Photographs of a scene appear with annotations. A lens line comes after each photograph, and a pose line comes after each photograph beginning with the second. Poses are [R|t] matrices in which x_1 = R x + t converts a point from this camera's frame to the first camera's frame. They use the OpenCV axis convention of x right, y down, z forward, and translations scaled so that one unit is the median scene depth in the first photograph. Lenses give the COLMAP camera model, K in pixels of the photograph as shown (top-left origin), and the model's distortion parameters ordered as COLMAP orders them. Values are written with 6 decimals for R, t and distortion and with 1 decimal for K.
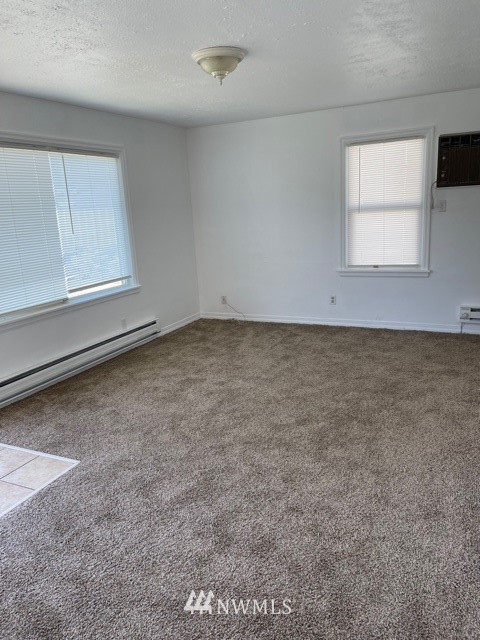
lens RADIAL K [[475.7, 0, 240.0], [0, 475.7, 320.0], [0, 0, 1]] dist [0.005122, -0.064464]
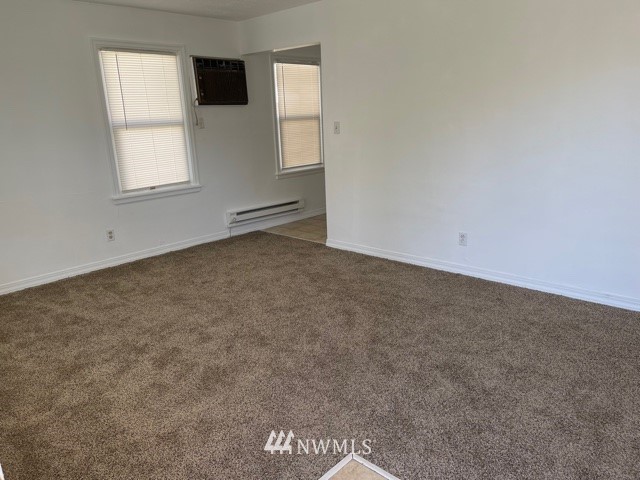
lens RADIAL K [[481.9, 0, 320.6], [0, 481.9, 232.1], [0, 0, 1]] dist [0.073244, -0.066218]
pose [[0.291336, -0.182562, 0.939039, -0.547993], [0.242680, 0.963614, 0.112048, -0.059878], [-0.925327, 0.195242, 0.325039, 0.431564]]
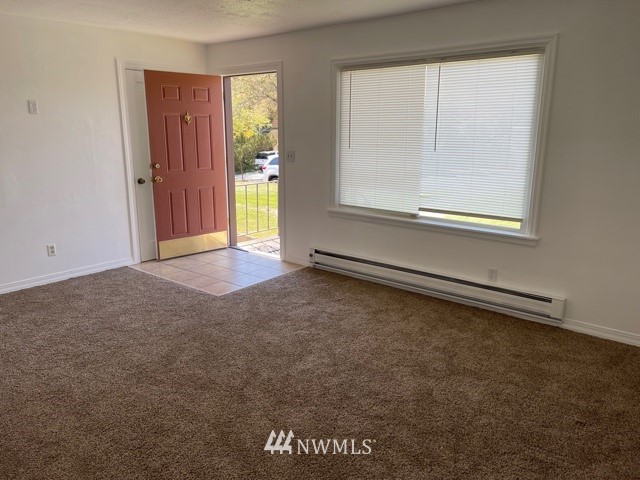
lens RADIAL K [[475.7, 0, 334.3], [0, 475.7, 238.7], [0, 0, 1]] dist [0.005122, -0.064464]
pose [[-0.240949, 0.264772, -0.933723, 0.539424], [-0.216879, 0.923051, 0.317712, -0.244140], [0.945995, 0.279057, -0.164985, 0.899557]]
